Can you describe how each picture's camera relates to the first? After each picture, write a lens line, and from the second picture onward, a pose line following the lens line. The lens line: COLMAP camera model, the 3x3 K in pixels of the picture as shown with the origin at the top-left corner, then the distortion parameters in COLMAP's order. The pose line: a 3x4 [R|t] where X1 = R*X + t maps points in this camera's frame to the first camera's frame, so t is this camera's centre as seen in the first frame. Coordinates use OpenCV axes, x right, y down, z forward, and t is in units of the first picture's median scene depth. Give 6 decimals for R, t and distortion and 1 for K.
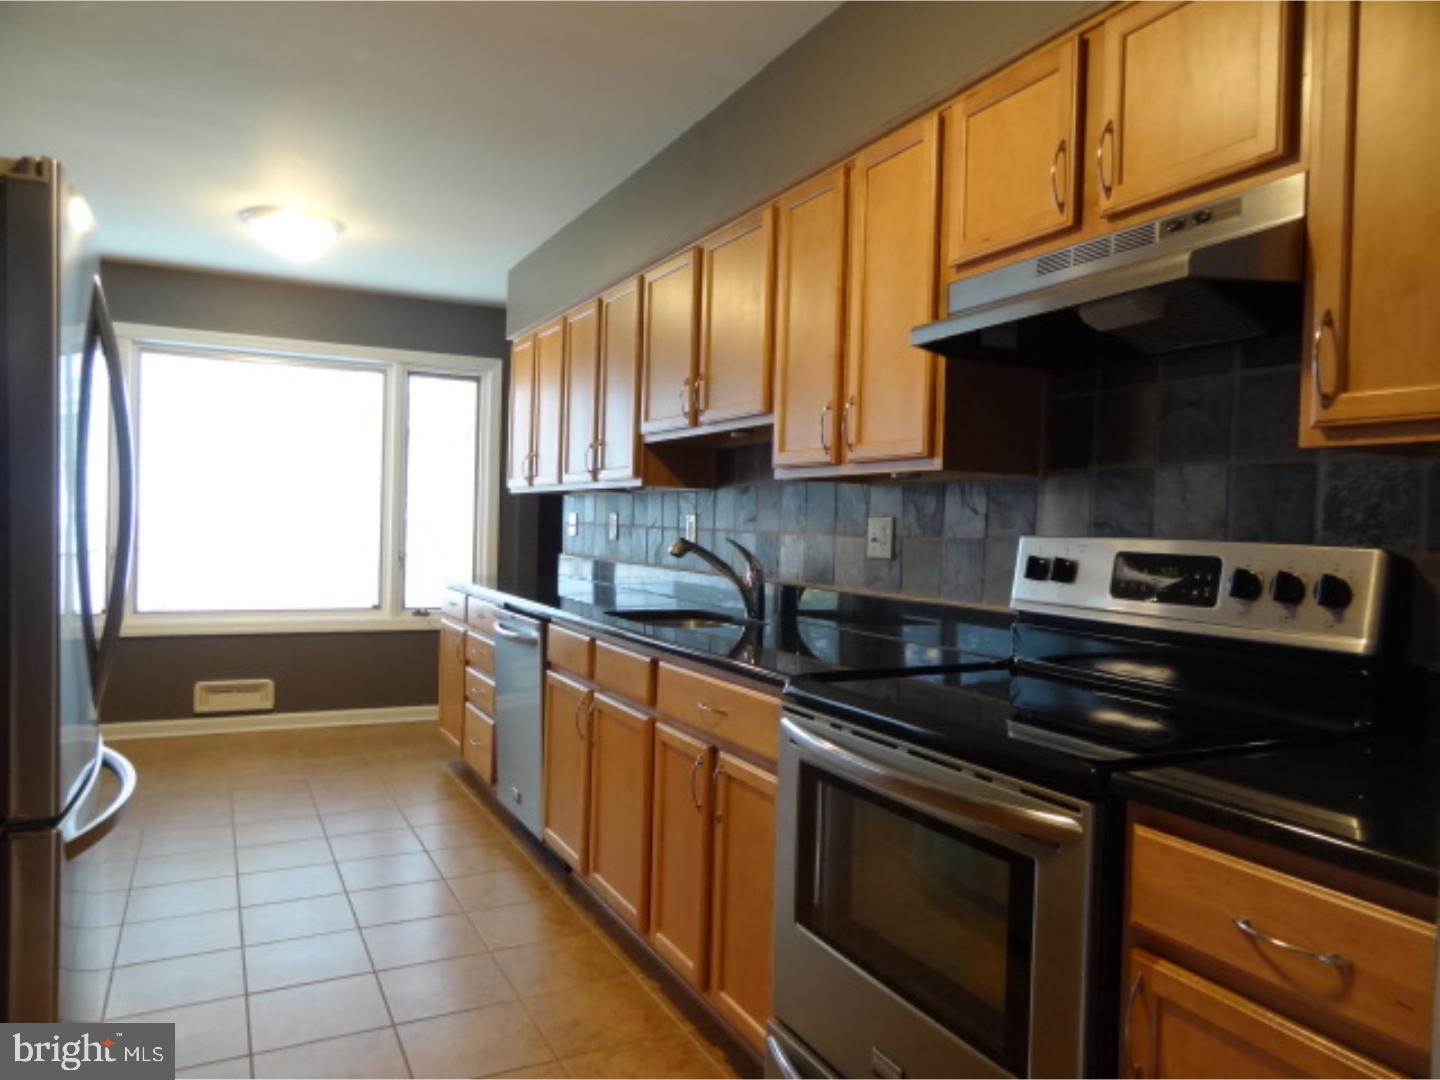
lens RADIAL K [[1006.8, 0, 725.7], [0, 1006.8, 537.0], [0, 0, 1]] dist [-0.004184, 0.006584]
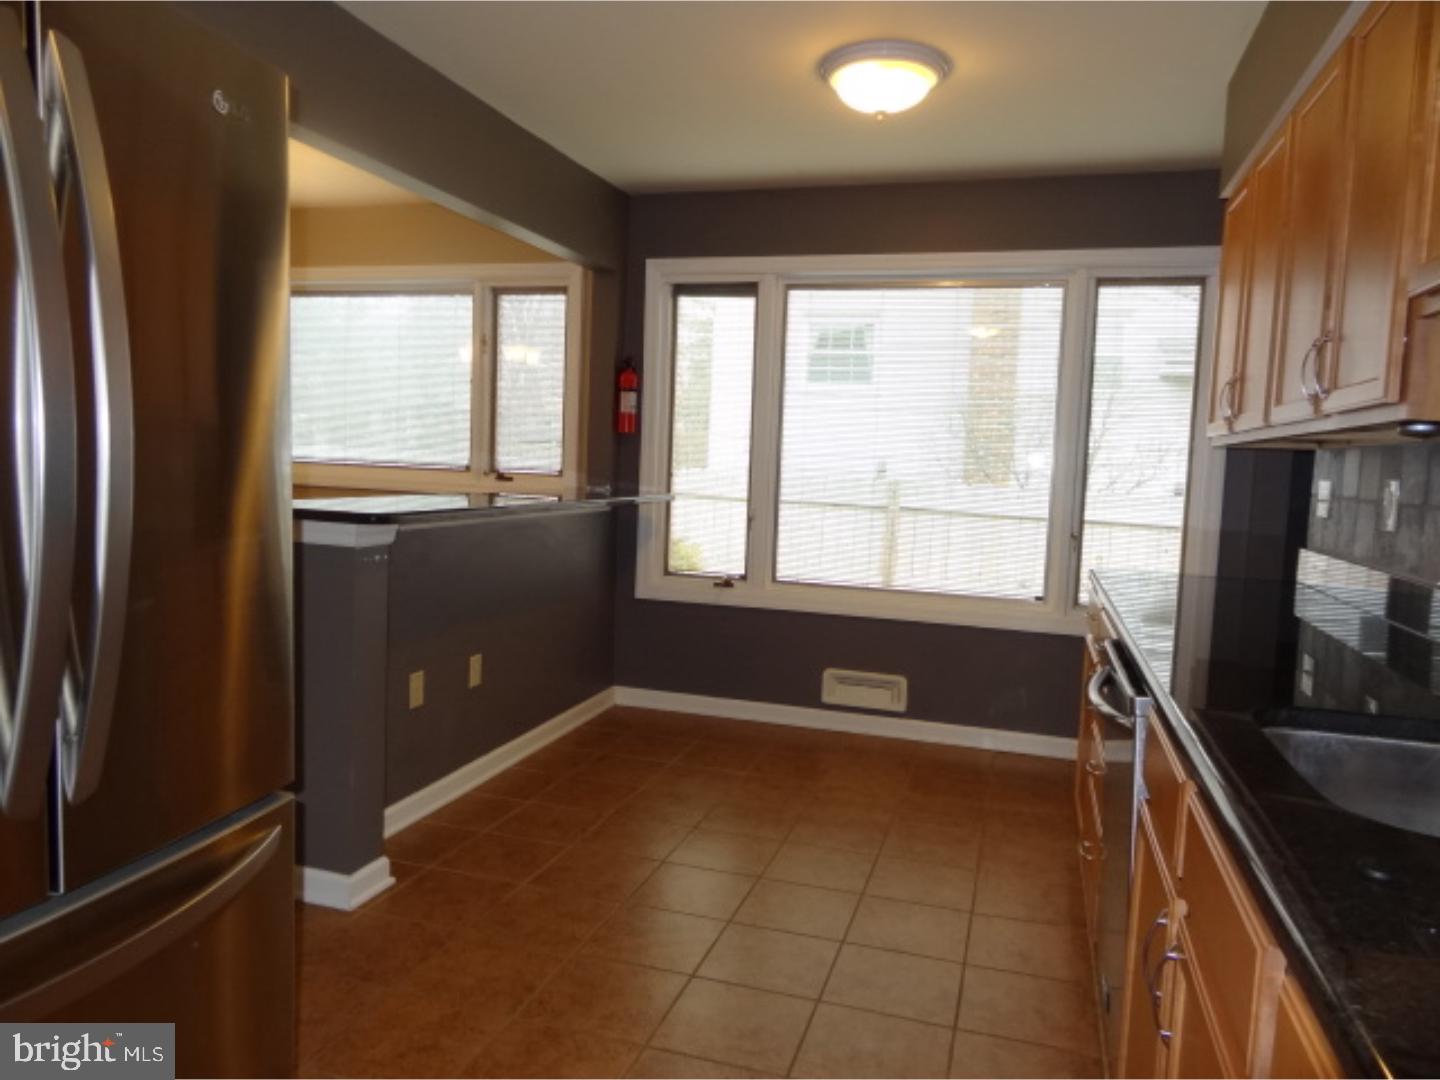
lens RADIAL K [[1006.8, 0, 725.7], [0, 1006.8, 537.0], [0, 0, 1]] dist [-0.004184, 0.006584]
pose [[0.715557, 0.057477, -0.696185, 0.007489], [-0.032183, 0.998263, 0.049338, -0.008158], [0.697812, -0.012899, 0.716164, 0.334890]]
